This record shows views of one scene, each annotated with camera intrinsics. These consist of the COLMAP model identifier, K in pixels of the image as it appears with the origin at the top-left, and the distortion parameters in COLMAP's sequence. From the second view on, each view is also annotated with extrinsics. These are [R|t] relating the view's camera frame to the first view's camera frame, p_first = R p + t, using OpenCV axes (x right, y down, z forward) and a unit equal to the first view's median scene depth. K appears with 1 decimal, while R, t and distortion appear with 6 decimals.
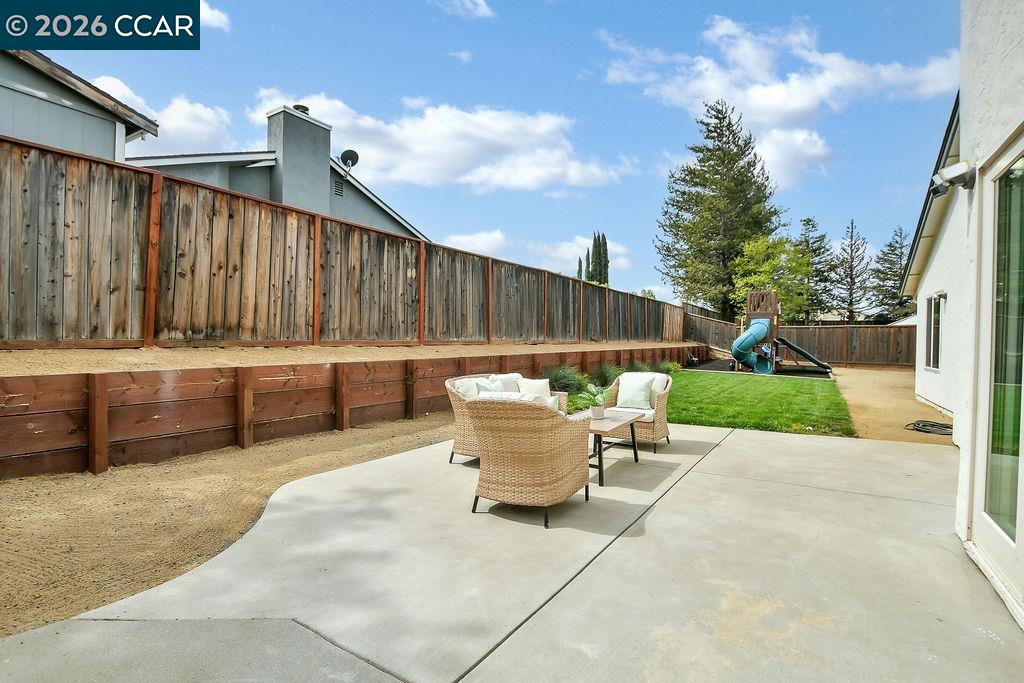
lens RADIAL K [[493.5, 0, 512.0], [0, 493.5, 341.5], [0, 0, 1]] dist [-0.028173, -0.000038]
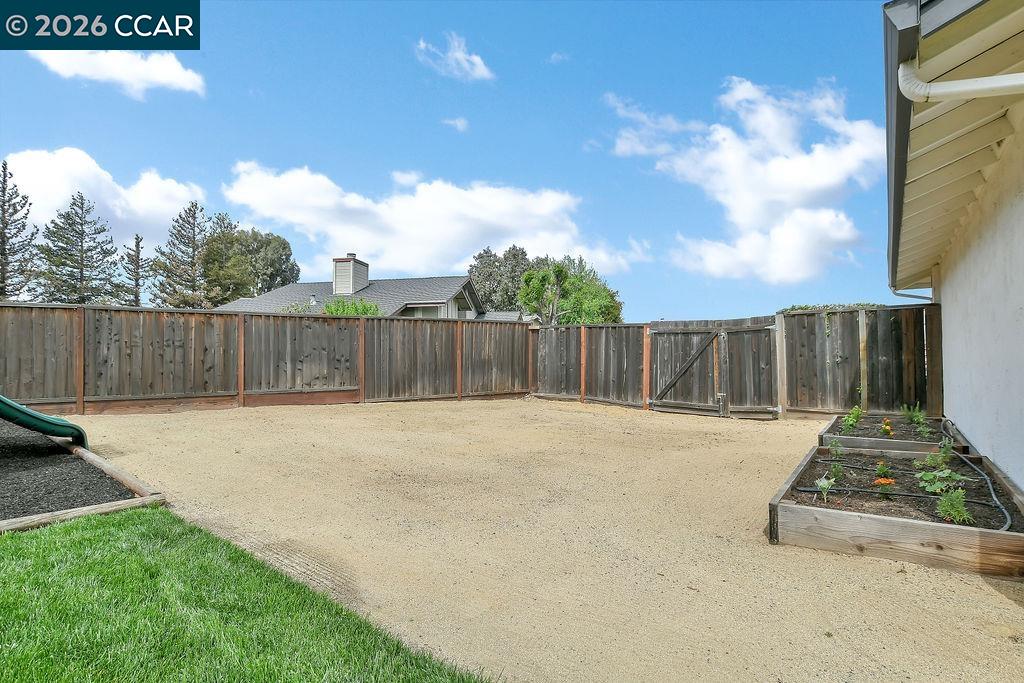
lens RADIAL K [[484.8, 0, 511.8], [0, 484.8, 350.1], [0, 0, 1]] dist [-0.052138, 0.011887]
pose [[0.090499, 0.000383, 0.995896, 0.397838], [0.010422, 0.999945, -0.001332, 0.008268], [-0.995842, 0.010500, 0.090490, 0.719679]]
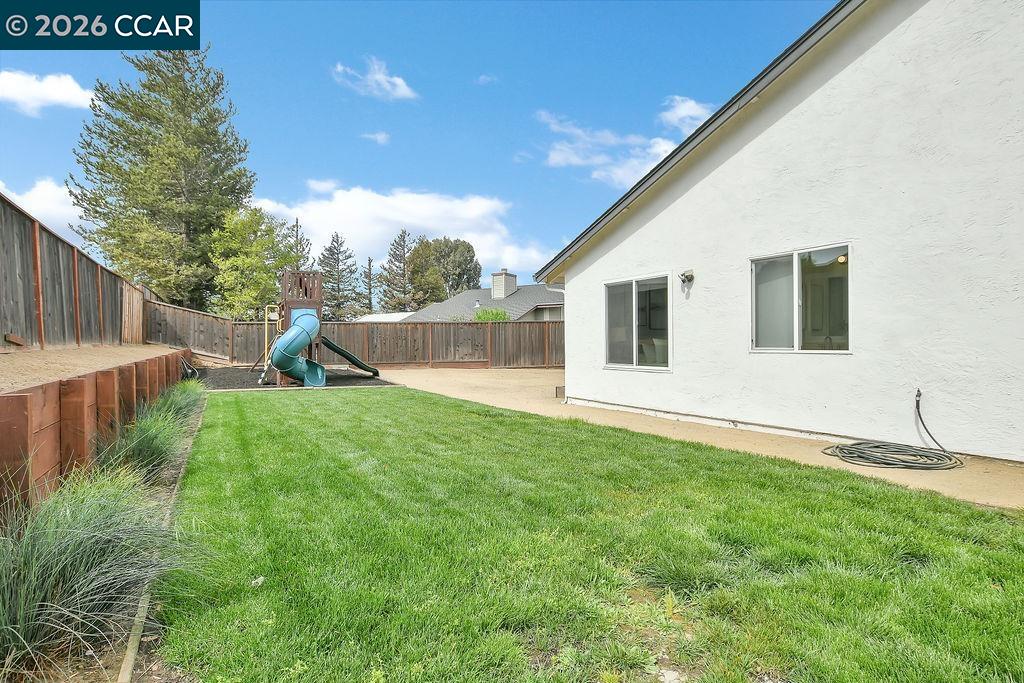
lens RADIAL K [[484.8, 0, 511.8], [0, 484.8, 350.1], [0, 0, 1]] dist [-0.052138, 0.011887]
pose [[0.443770, -0.033952, 0.895497, 0.012837], [0.019835, 0.999409, 0.028063, -0.000903], [-0.895921, 0.005309, 0.444182, 0.426495]]
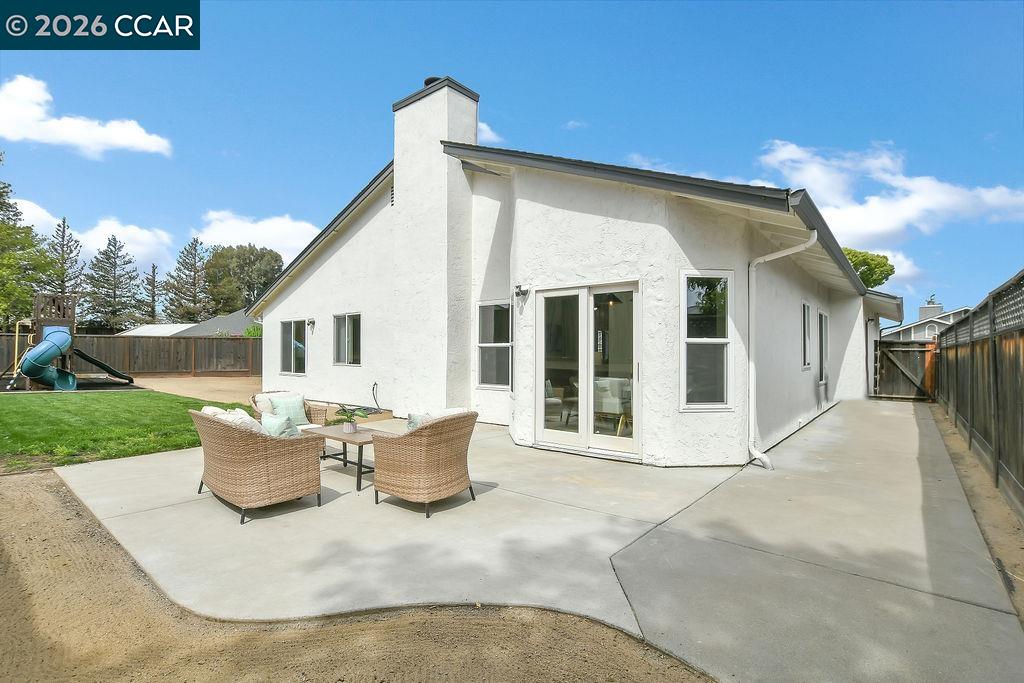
lens RADIAL K [[484.8, 0, 511.8], [0, 484.8, 350.1], [0, 0, 1]] dist [-0.052138, 0.011887]
pose [[0.117305, -0.007513, 0.993068, -0.210715], [0.001655, 0.999971, 0.007370, -0.010238], [-0.993095, 0.000779, 0.117314, 0.119516]]
